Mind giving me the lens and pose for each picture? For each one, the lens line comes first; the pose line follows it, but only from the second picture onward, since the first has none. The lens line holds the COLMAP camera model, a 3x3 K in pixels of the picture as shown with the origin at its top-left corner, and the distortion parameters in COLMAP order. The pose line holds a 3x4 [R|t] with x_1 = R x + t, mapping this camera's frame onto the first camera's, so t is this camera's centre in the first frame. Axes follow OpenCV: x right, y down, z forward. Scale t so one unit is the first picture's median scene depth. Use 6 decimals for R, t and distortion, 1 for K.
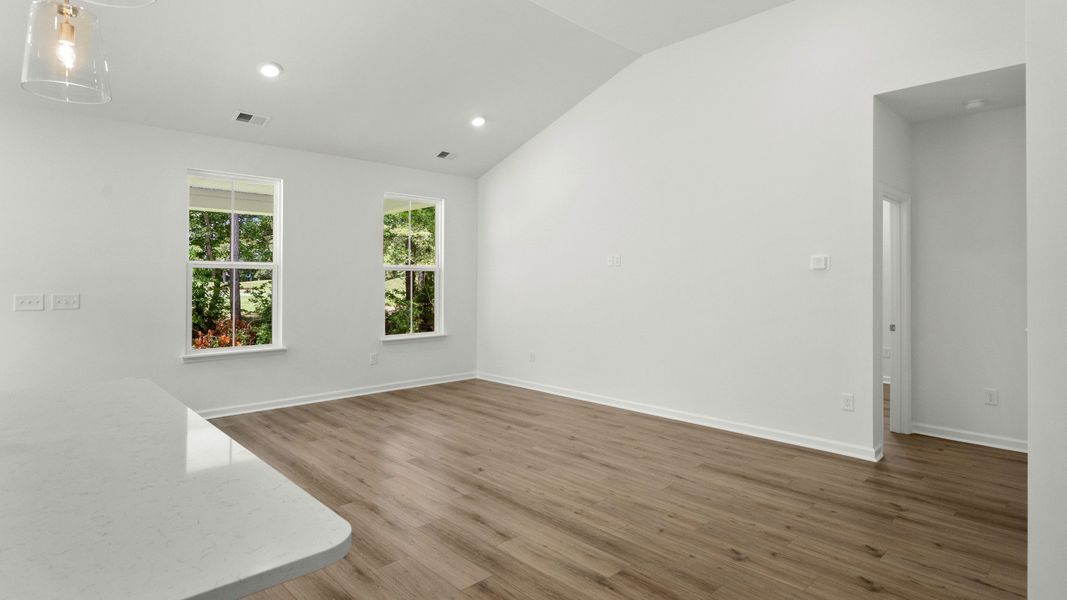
lens RADIAL K [[552.0, 0, 532.7], [0, 552.0, 273.0], [0, 0, 1]] dist [0.000938, -0.000254]
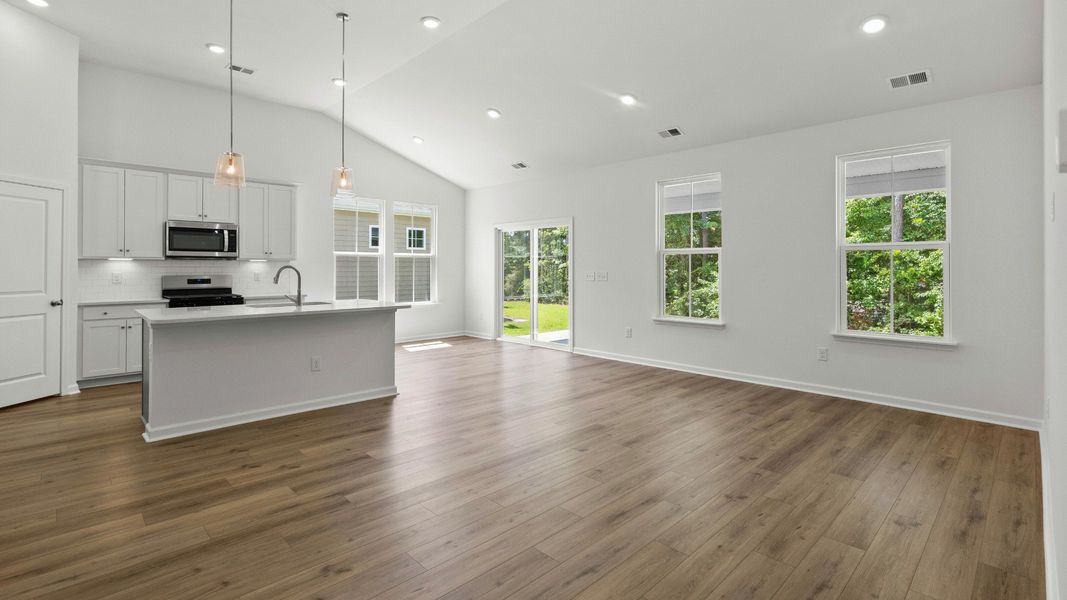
lens RADIAL K [[491.2, 0, 527.7], [0, 491.2, 263.9], [0, 0, 1]] dist [-0.001710, -0.000171]
pose [[-0.000664, -0.008584, -0.999963, 0.790860], [0.009601, 0.999917, -0.008590, 0.028390], [0.999954, -0.009606, -0.000582, 0.903953]]
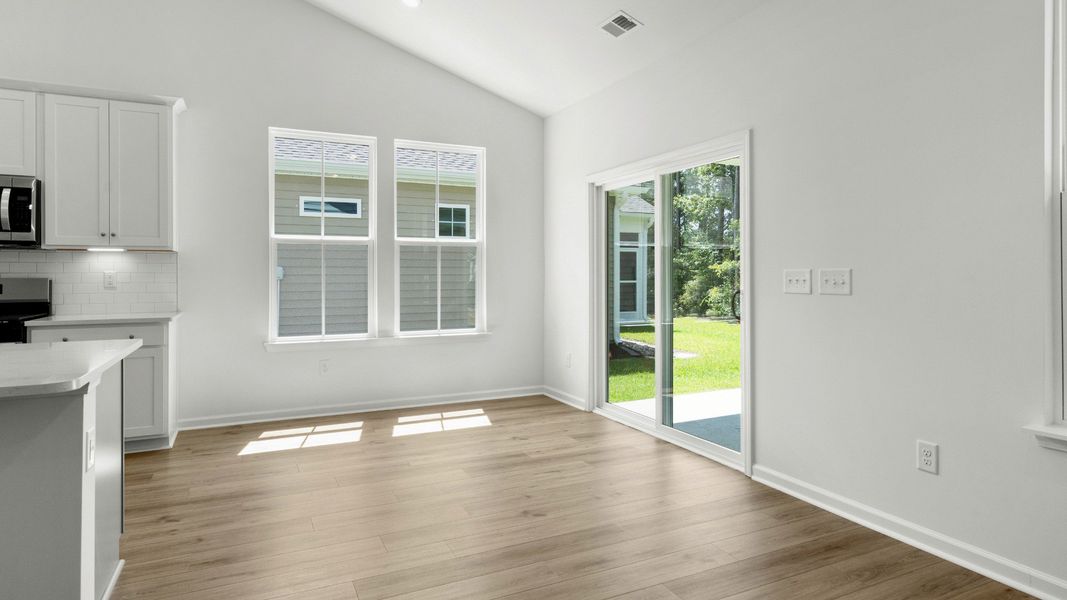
lens RADIAL K [[592.0, 0, 532.7], [0, 592.0, 270.0], [0, 0, 1]] dist [0.003483, 0.000969]
pose [[-0.311815, -0.005489, -0.950127, -0.145537], [0.011460, 0.999889, -0.009538, 0.048477], [0.950074, -0.013863, -0.311717, 1.041622]]
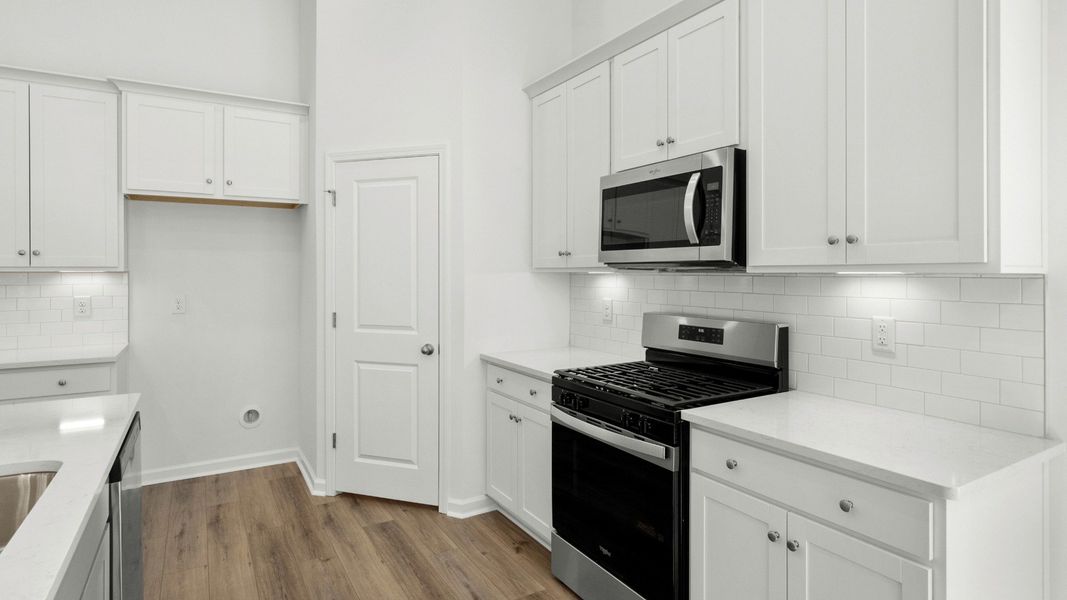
lens RADIAL K [[552.0, 0, 532.7], [0, 552.0, 273.0], [0, 0, 1]] dist [0.000938, -0.000254]
pose [[-0.975372, -0.002773, 0.220548, -0.764246], [-0.004485, 0.999964, -0.007265, -0.002527], [-0.220520, -0.008075, -0.975349, 0.479281]]
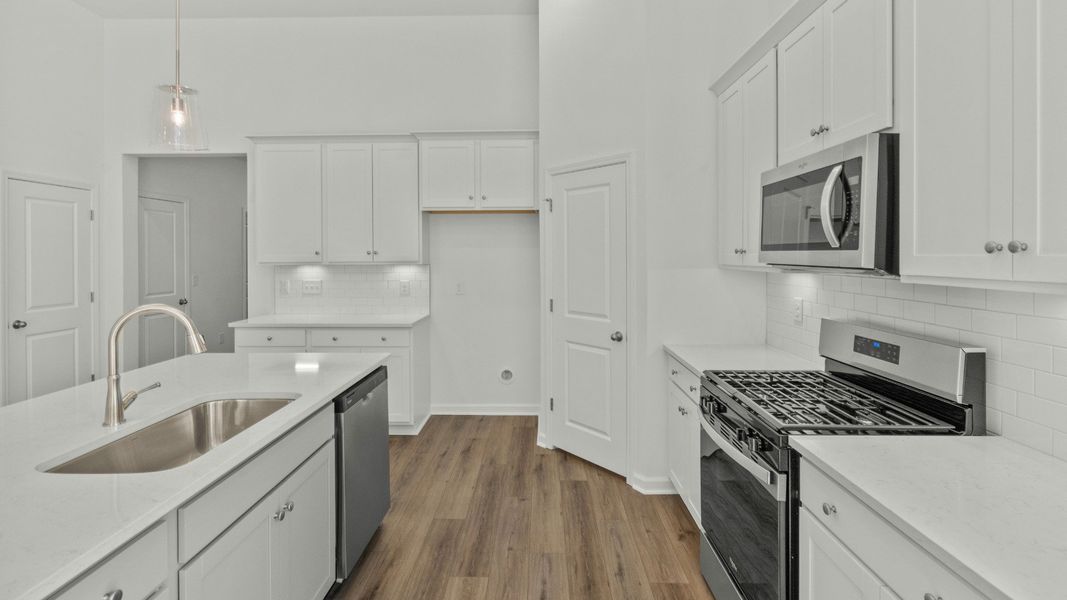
lens RADIAL K [[496.7, 0, 535.0], [0, 496.7, 258.3], [0, 0, 1]] dist [-0.001294, 0.000018]
pose [[-0.712662, -0.005491, 0.701486, -0.912553], [-0.005500, 0.999982, 0.002240, -0.025348], [-0.701486, -0.002262, -0.712680, 0.401211]]
